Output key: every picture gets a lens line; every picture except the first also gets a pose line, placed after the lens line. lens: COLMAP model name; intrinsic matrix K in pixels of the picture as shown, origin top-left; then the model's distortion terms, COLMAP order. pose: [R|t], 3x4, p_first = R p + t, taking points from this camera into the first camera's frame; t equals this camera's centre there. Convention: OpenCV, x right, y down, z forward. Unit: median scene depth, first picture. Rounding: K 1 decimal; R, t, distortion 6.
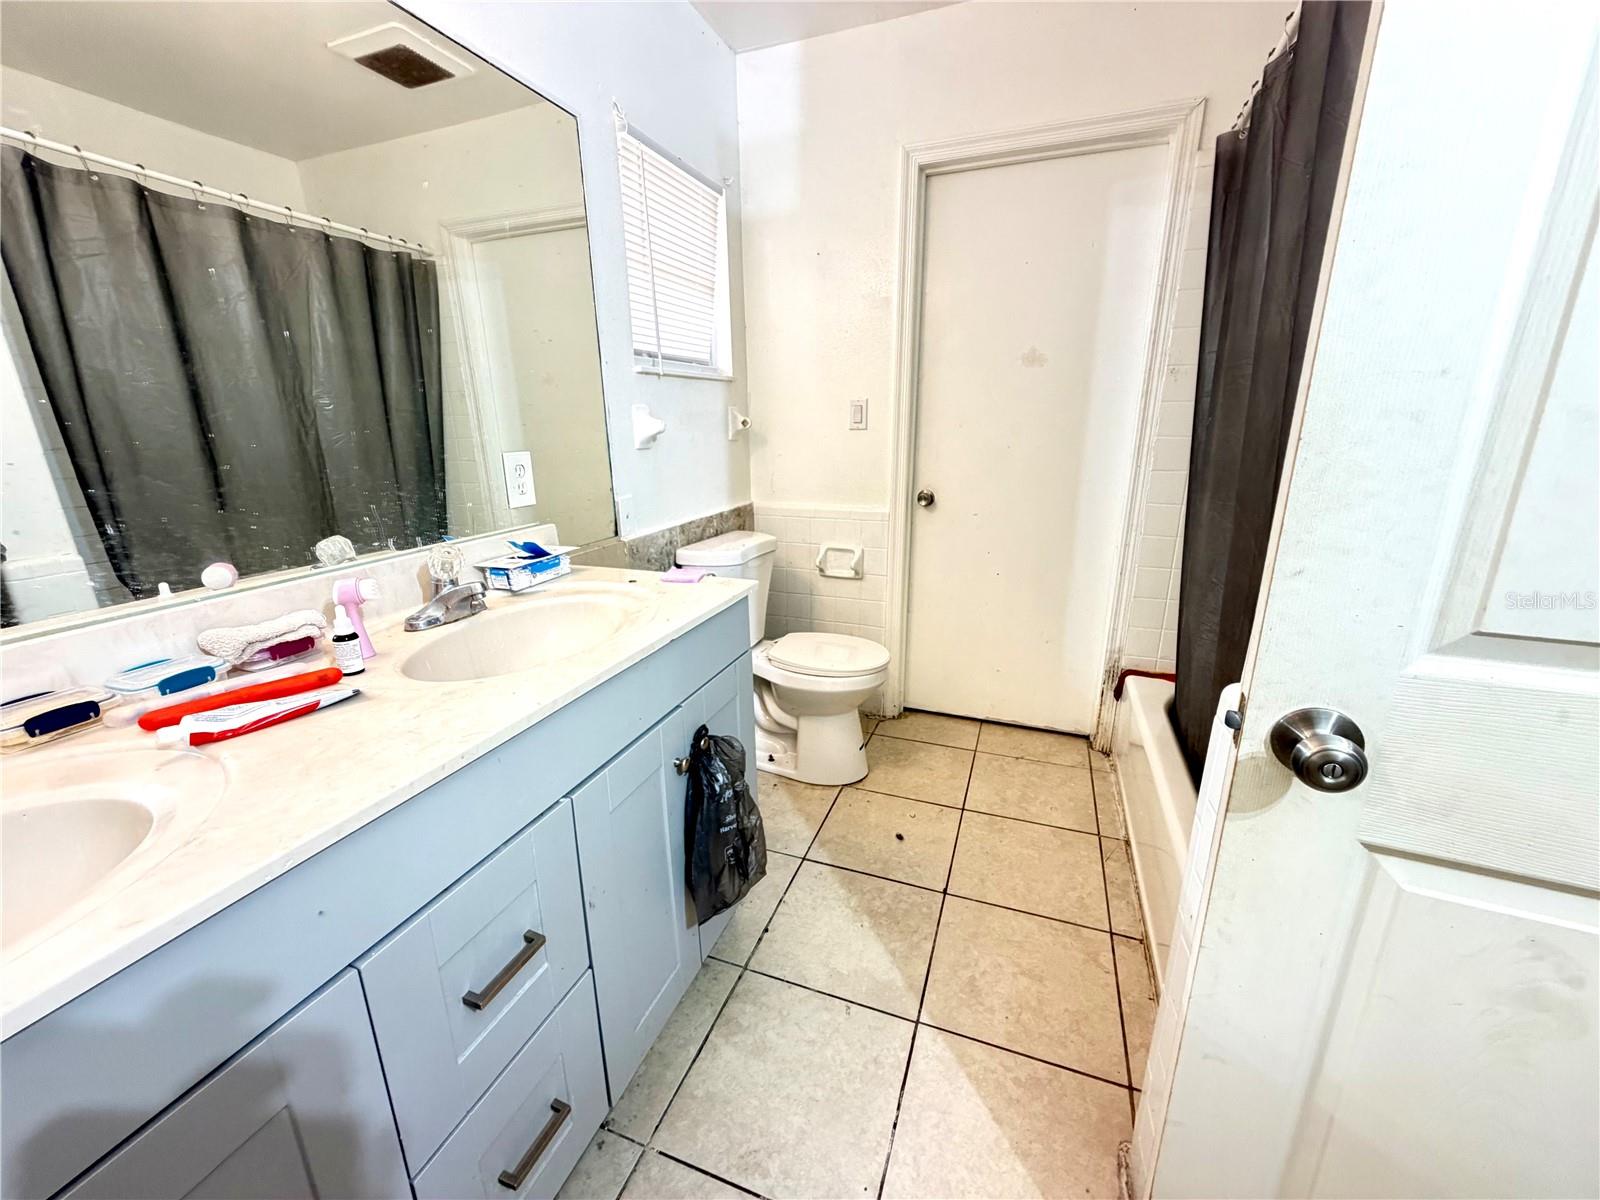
lens RADIAL K [[635.6, 0, 796.5], [0, 635.6, 597.2], [0, 0, 1]] dist [0.002342, 0.000244]
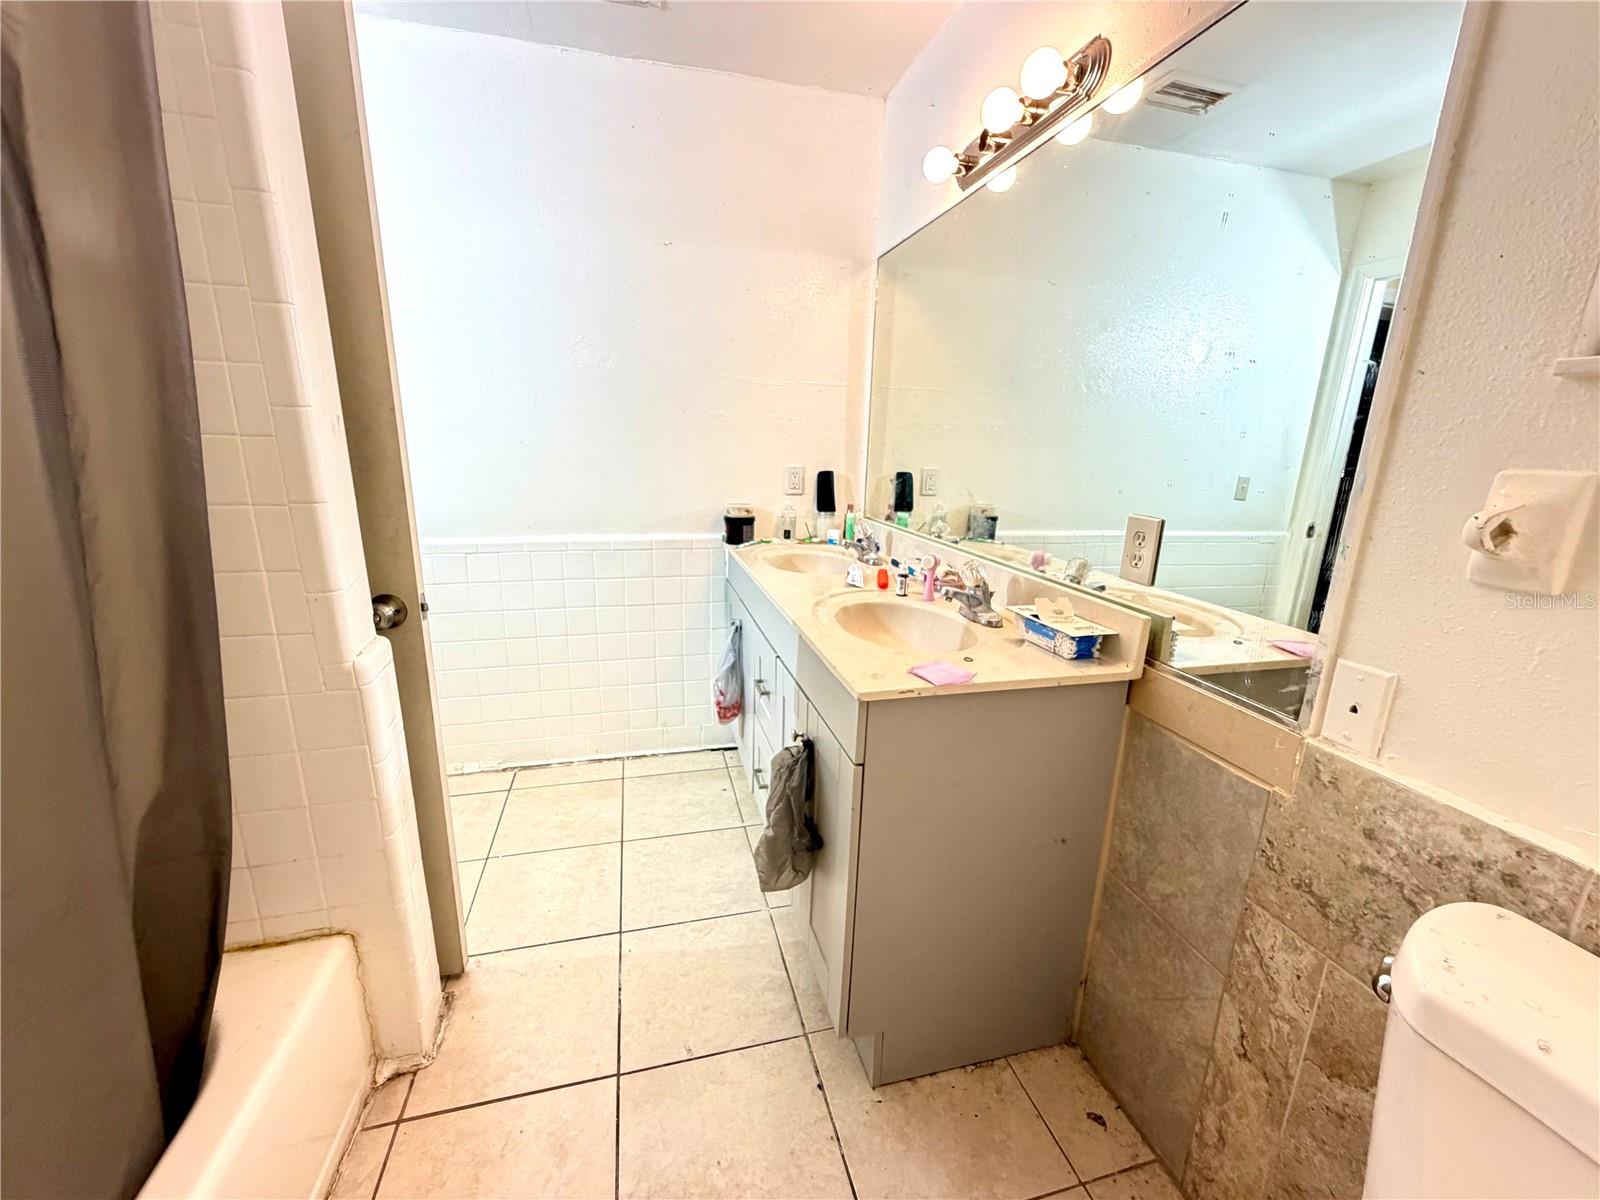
lens RADIAL K [[635.6, 0, 799.5], [0, 635.6, 597.5], [0, 0, 1]] dist [0.002342, 0.000244]
pose [[-0.816390, 0.126278, -0.563526, 0.288179], [-0.175804, 0.875143, 0.450796, -0.316971], [0.550091, 0.467096, -0.692258, 1.017485]]
